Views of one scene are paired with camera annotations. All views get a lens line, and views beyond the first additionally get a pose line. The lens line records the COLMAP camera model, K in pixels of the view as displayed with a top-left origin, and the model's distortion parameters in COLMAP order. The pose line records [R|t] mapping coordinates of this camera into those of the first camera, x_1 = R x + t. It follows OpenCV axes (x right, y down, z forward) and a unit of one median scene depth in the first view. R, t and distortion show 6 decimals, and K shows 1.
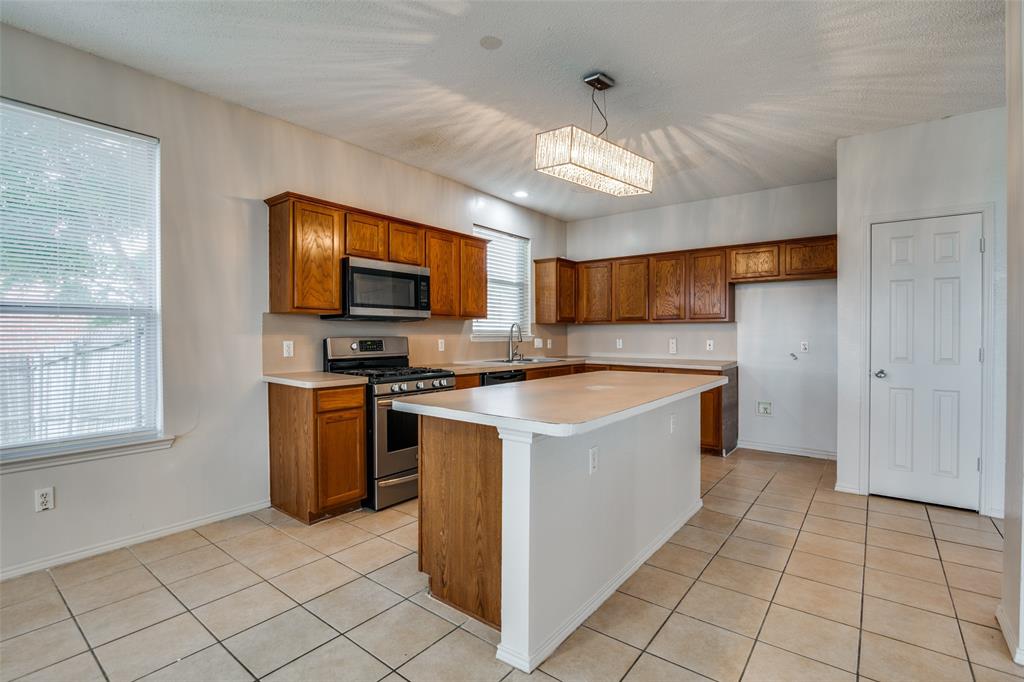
lens RADIAL K [[473.6, 0, 514.7], [0, 473.6, 338.1], [0, 0, 1]] dist [-0.016342, 0.000110]
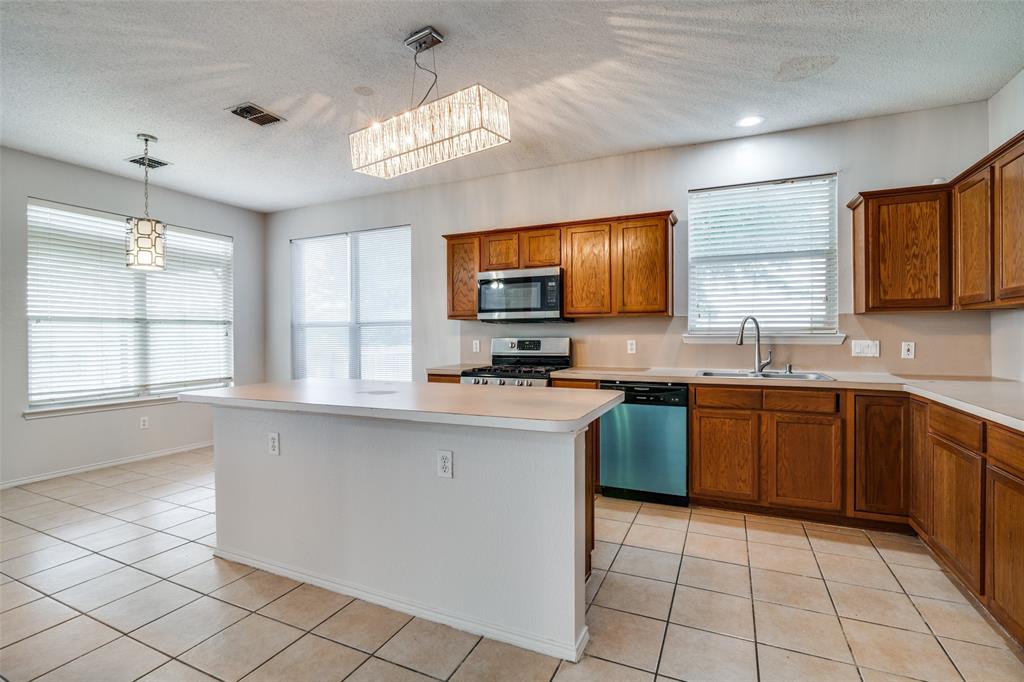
lens RADIAL K [[473.6, 0, 515.8], [0, 473.6, 338.3], [0, 0, 1]] dist [-0.016342, 0.000110]
pose [[0.224019, 0.003252, -0.974579, 0.801193], [-0.002619, 0.999993, 0.002735, -0.002864], [0.974581, 0.001939, 0.224026, 0.739971]]
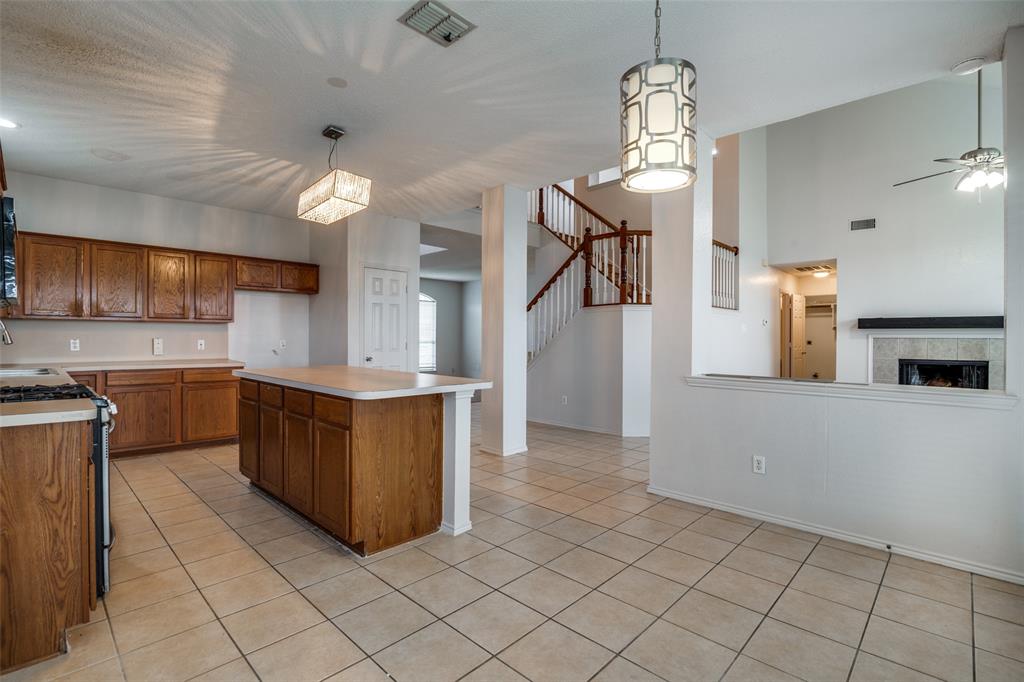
lens RADIAL K [[473.6, 0, 511.1], [0, 473.6, 338.6], [0, 0, 1]] dist [-0.016342, 0.000110]
pose [[0.105208, -0.004103, 0.994442, -0.773682], [0.002299, 0.999990, 0.003882, -0.000816], [-0.994448, 0.001877, 0.105217, 0.303811]]
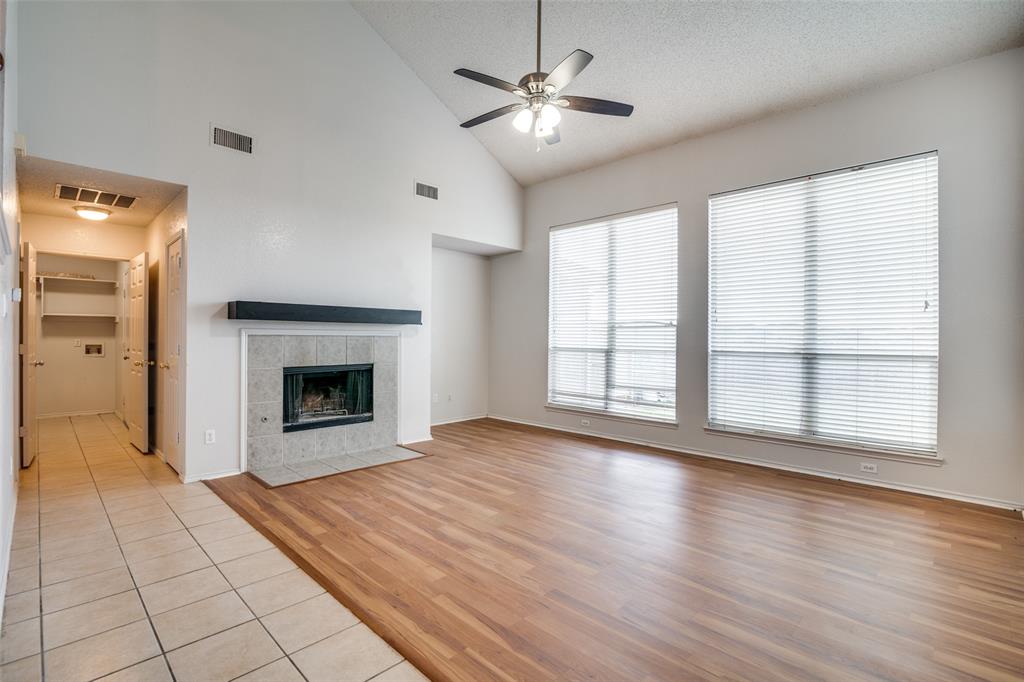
lens RADIAL K [[473.6, 0, 512.7], [0, 473.6, 342.5], [0, 0, 1]] dist [-0.016342, 0.000110]
pose [[-0.993624, -0.007893, 0.112466, 0.460112], [-0.006520, 0.999900, 0.012573, 0.006717], [-0.112554, 0.011760, -0.993576, 0.120961]]
